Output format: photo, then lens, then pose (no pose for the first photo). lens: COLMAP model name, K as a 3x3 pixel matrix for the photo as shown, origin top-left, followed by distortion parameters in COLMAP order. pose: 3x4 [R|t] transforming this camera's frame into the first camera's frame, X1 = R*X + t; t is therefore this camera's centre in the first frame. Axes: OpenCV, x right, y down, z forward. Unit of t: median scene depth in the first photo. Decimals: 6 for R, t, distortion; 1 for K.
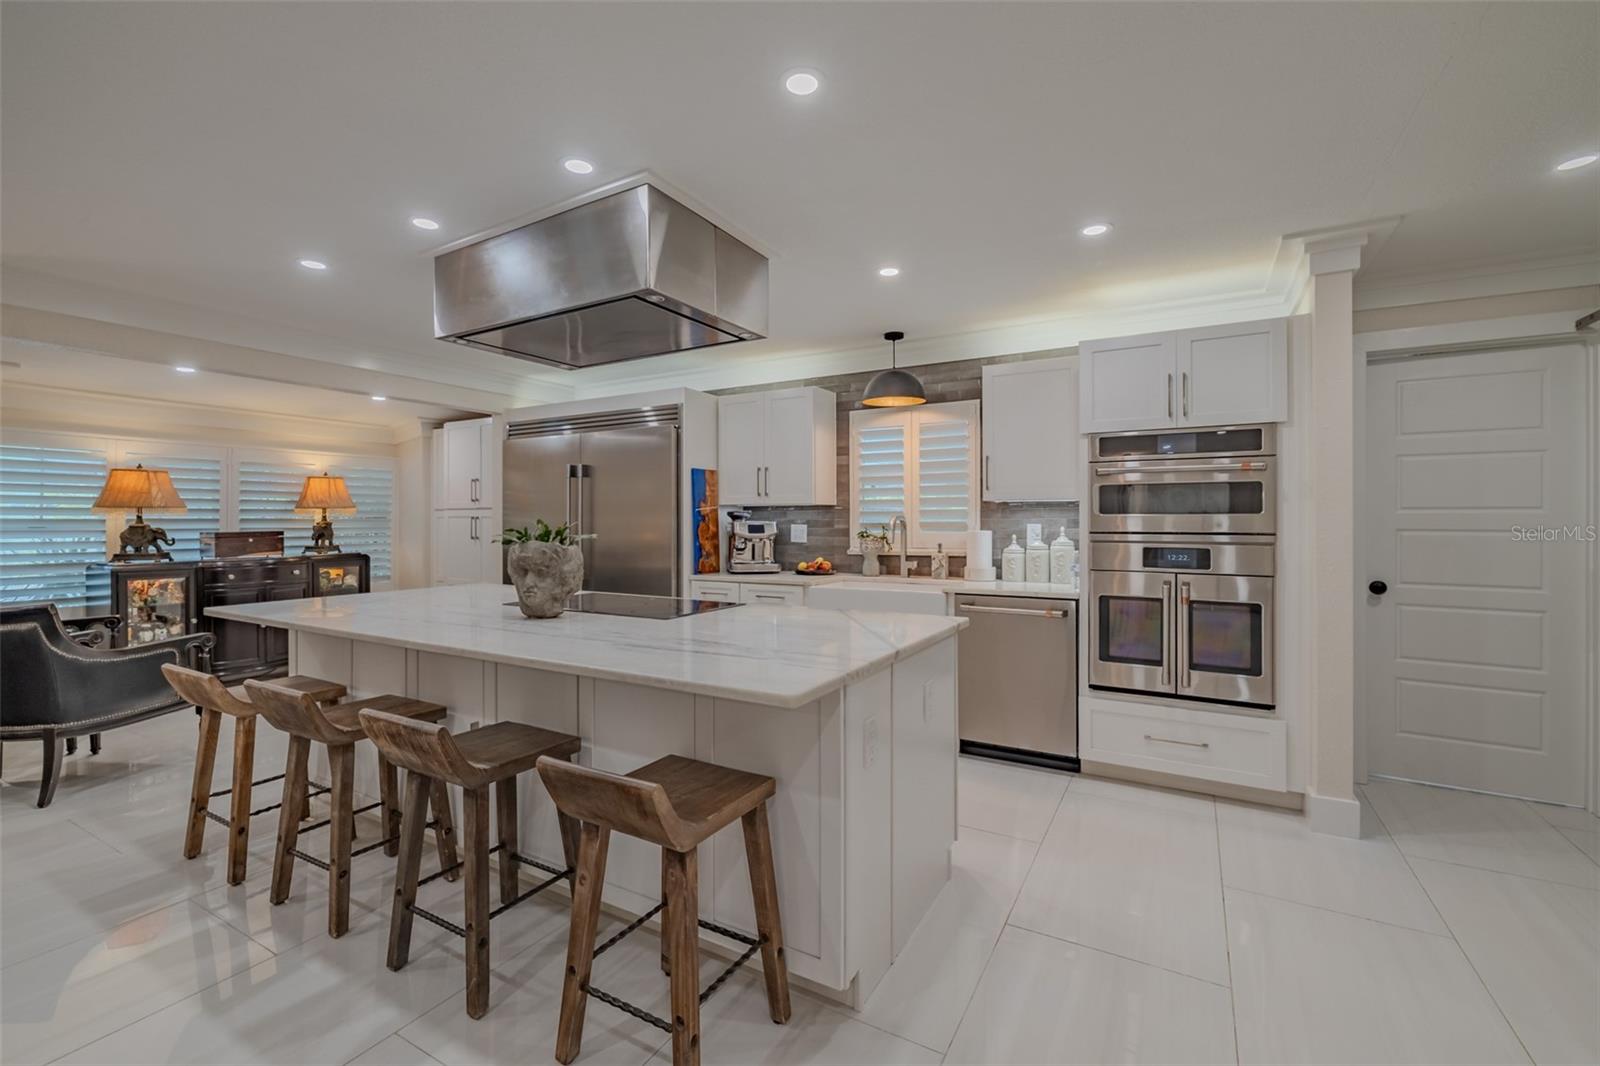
lens RADIAL K [[679.6, 0, 801.7], [0, 679.6, 521.6], [0, 0, 1]] dist [-0.001055, -0.000106]
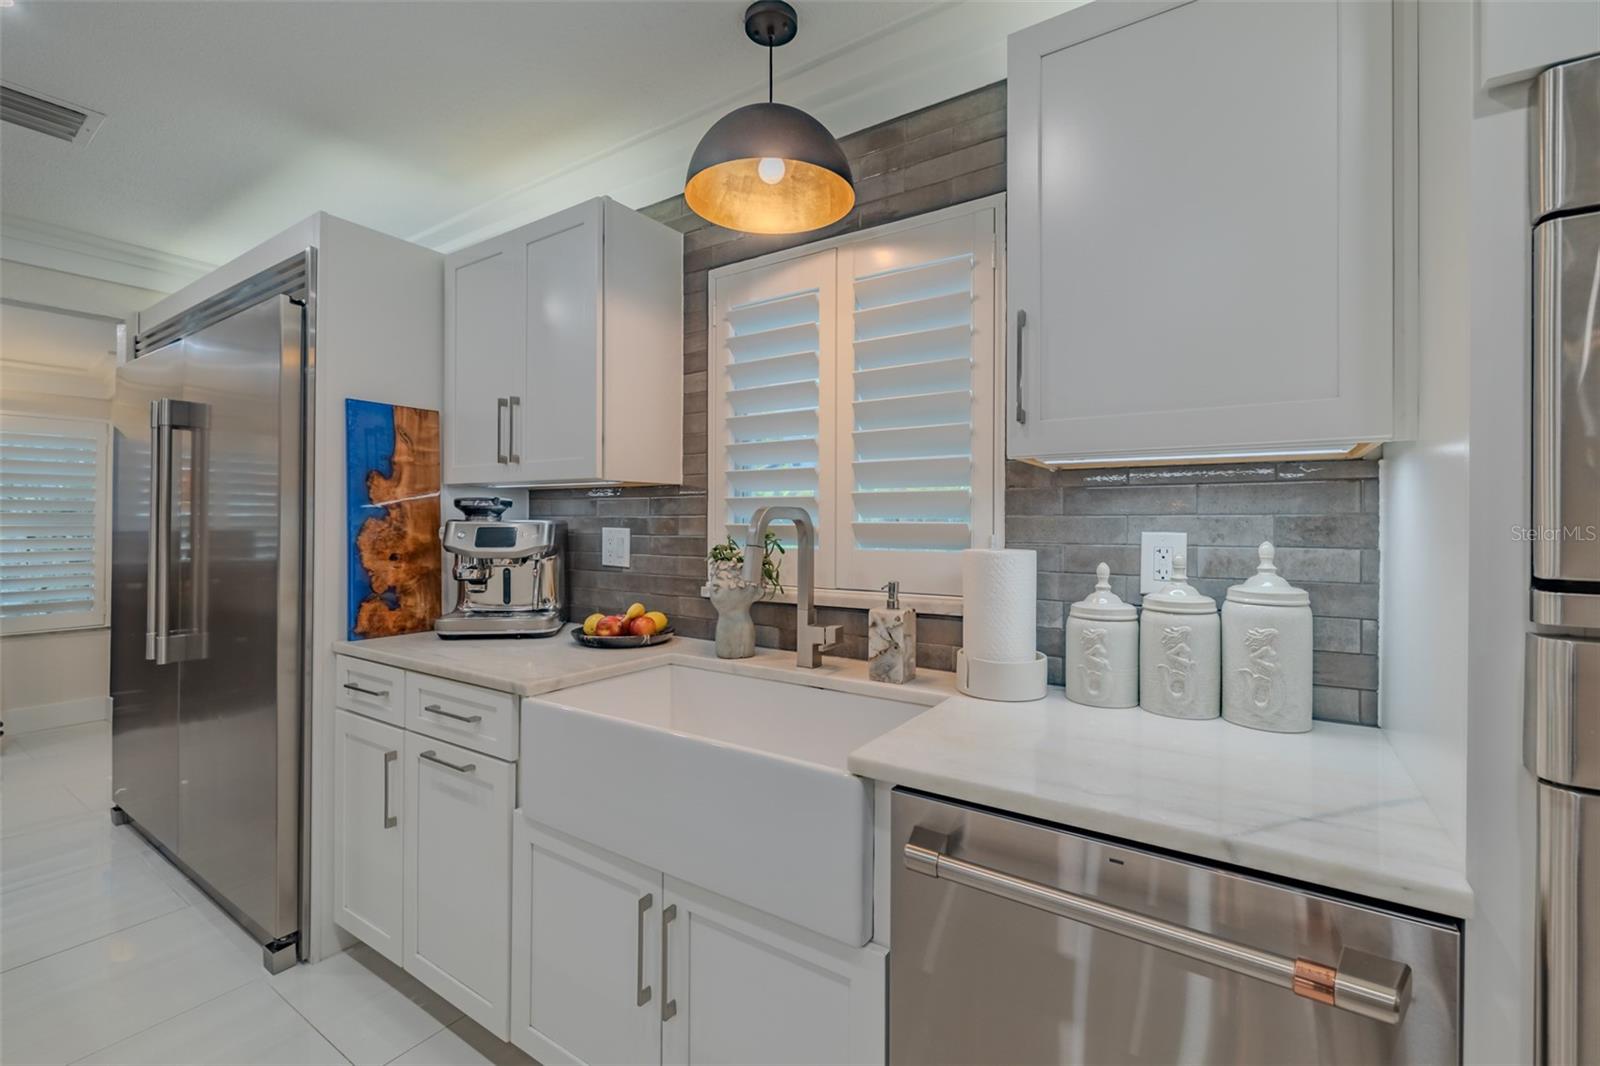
lens RADIAL K [[679.6, 0, 801.7], [0, 679.6, 521.6], [0, 0, 1]] dist [-0.001055, -0.000106]
pose [[0.997797, 0.007190, -0.065955, 0.167781], [-0.007321, 0.999972, -0.001742, 0.000052], [0.065941, 0.002221, 0.997821, 0.591858]]
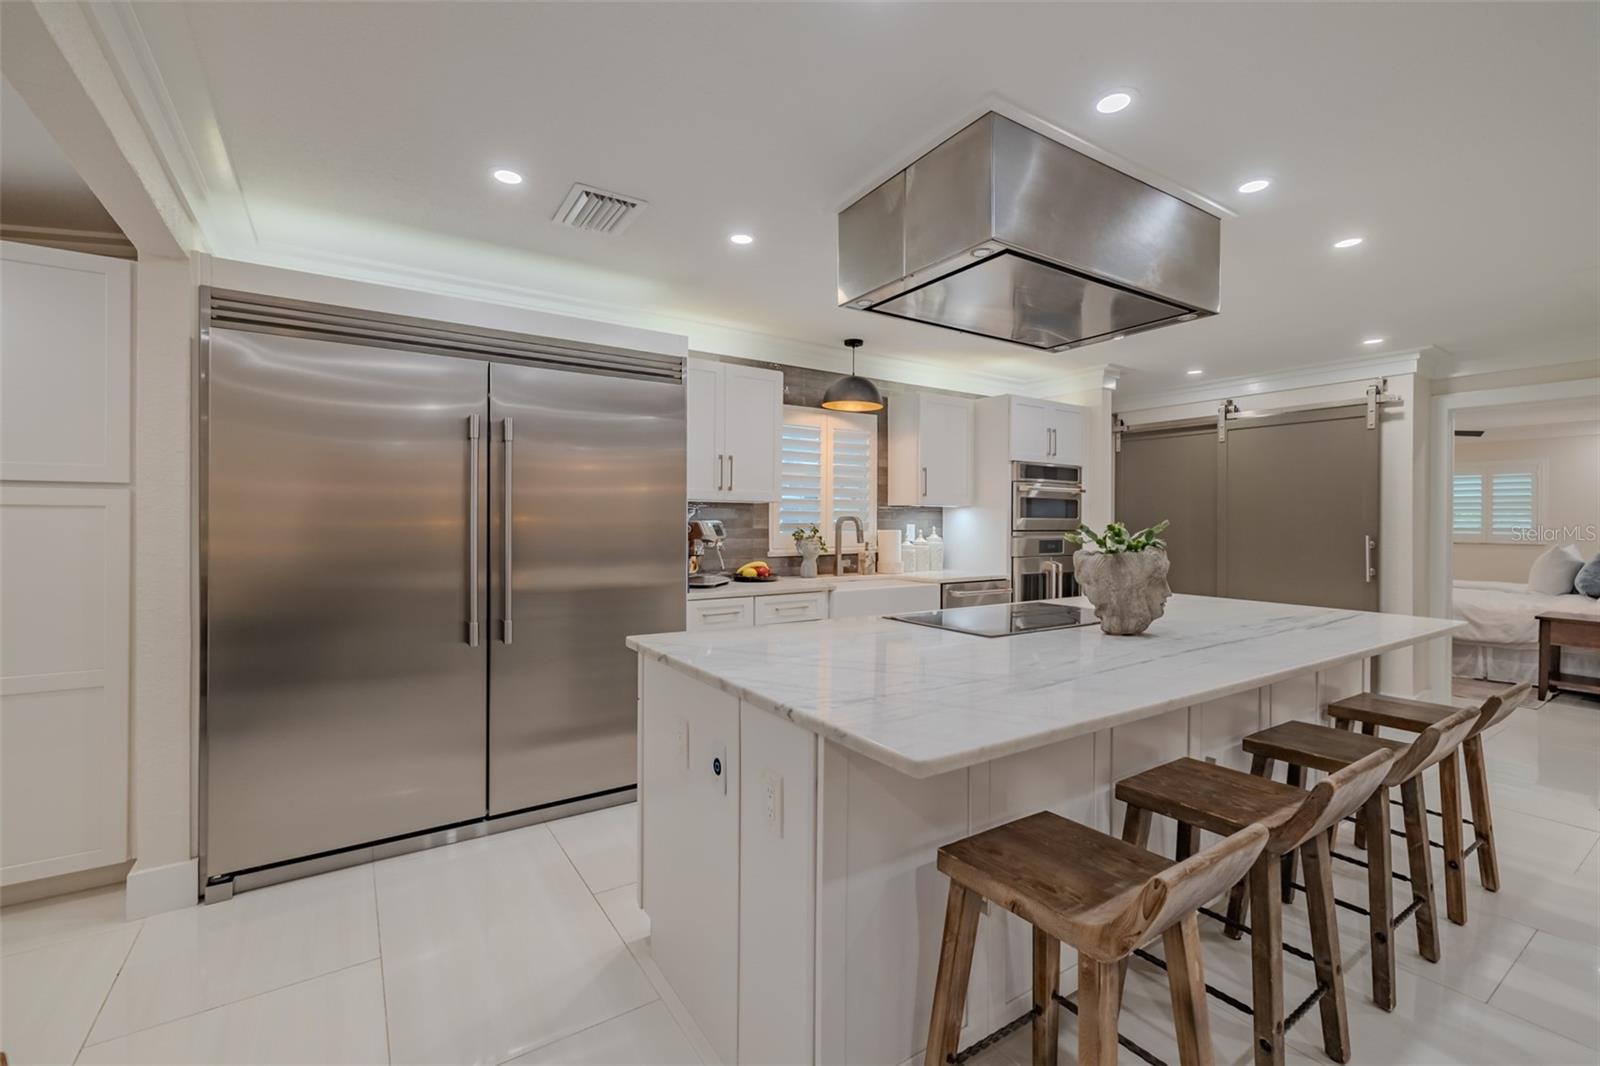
lens RADIAL K [[679.6, 0, 801.7], [0, 679.6, 521.6], [0, 0, 1]] dist [-0.001055, -0.000106]
pose [[0.446308, 0.002892, 0.894875, -0.779360], [-0.003863, 0.999992, -0.001305, 0.001041], [-0.894871, -0.002874, 0.446315, 0.568770]]
